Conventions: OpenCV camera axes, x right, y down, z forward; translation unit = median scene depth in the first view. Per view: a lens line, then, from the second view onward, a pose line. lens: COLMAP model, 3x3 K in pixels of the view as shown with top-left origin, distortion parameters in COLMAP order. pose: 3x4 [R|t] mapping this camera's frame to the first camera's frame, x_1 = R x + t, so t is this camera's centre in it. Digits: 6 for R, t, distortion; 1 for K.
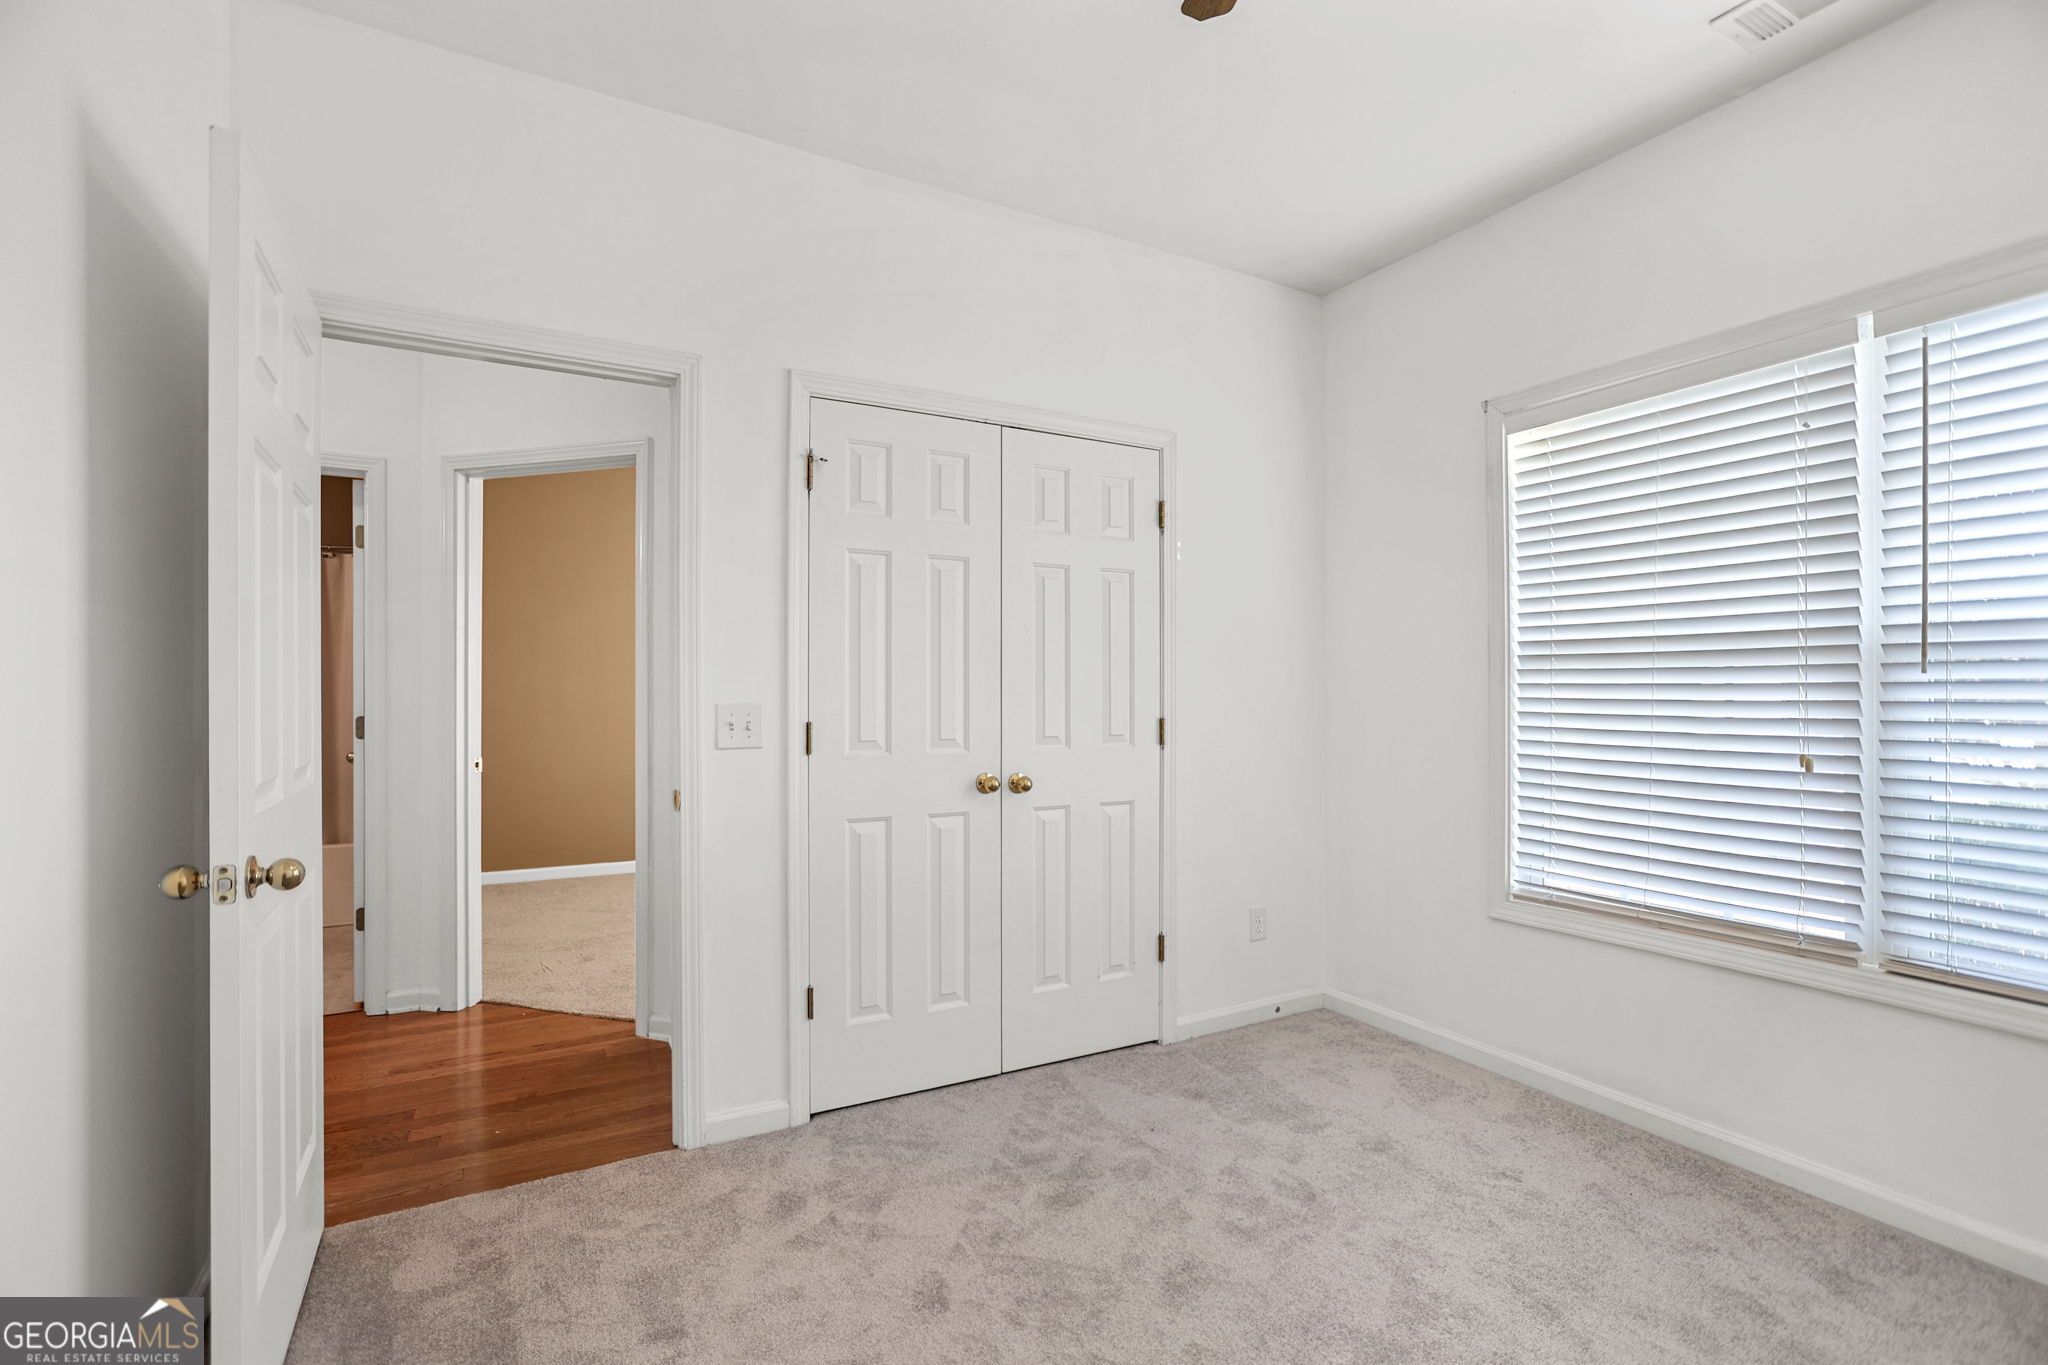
lens RADIAL K [[951.9, 0, 1014.6], [0, 951.9, 678.6], [0, 0, 1]] dist [-0.038945, 0.016995]
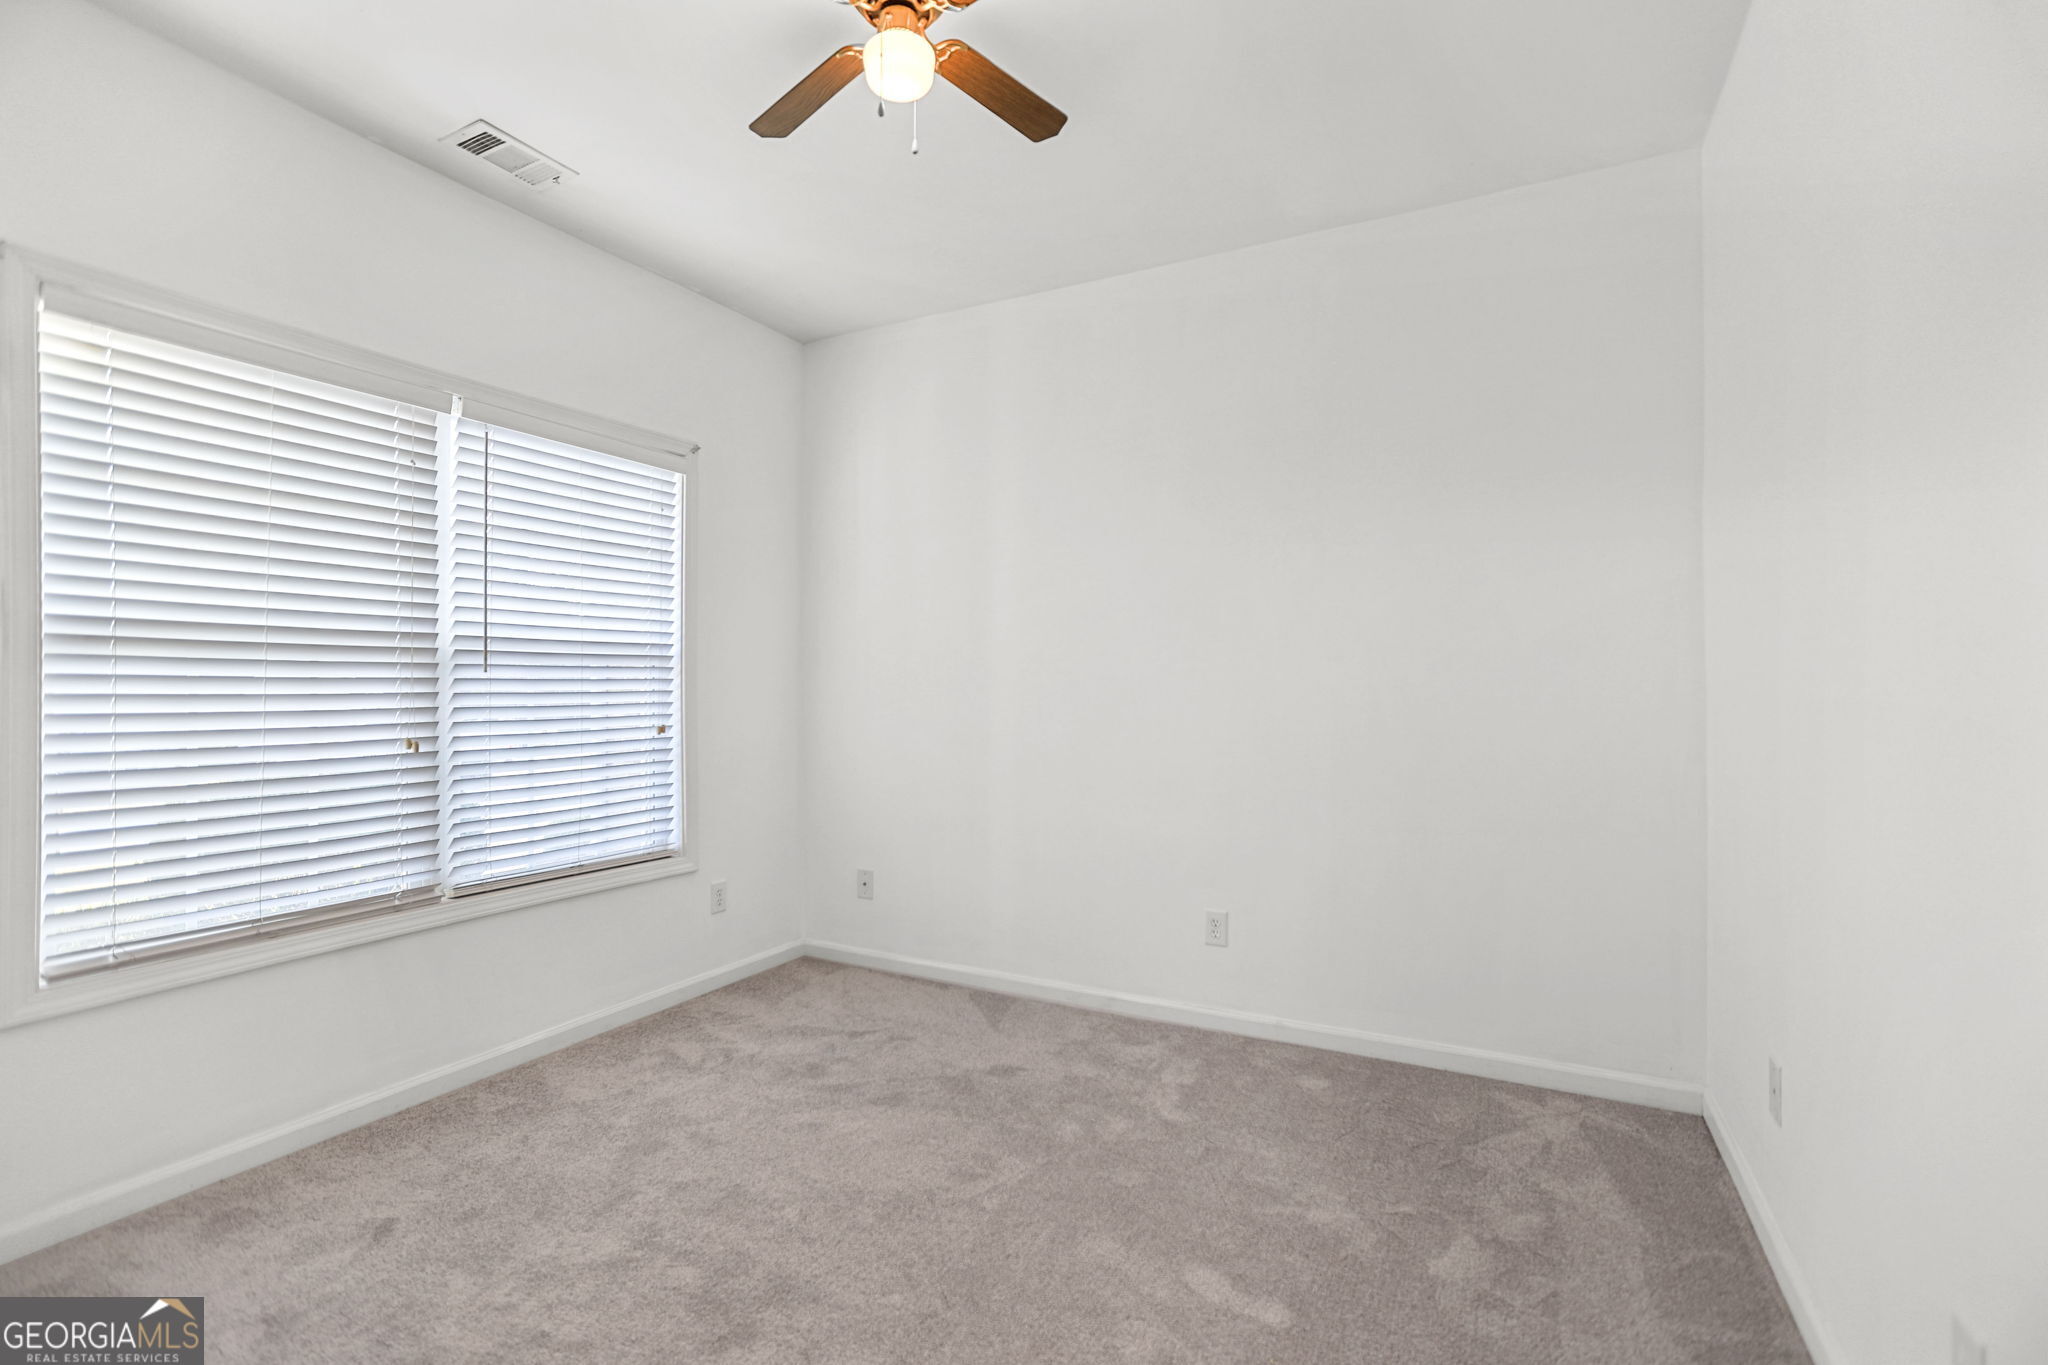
lens RADIAL K [[951.9, 0, 1014.6], [0, 951.9, 678.6], [0, 0, 1]] dist [-0.038945, 0.016995]
pose [[-0.580498, 0.015344, 0.814117, -0.575517], [-0.003425, 0.999768, -0.021285, 0.028302], [-0.814254, -0.015144, -0.580311, 1.070991]]
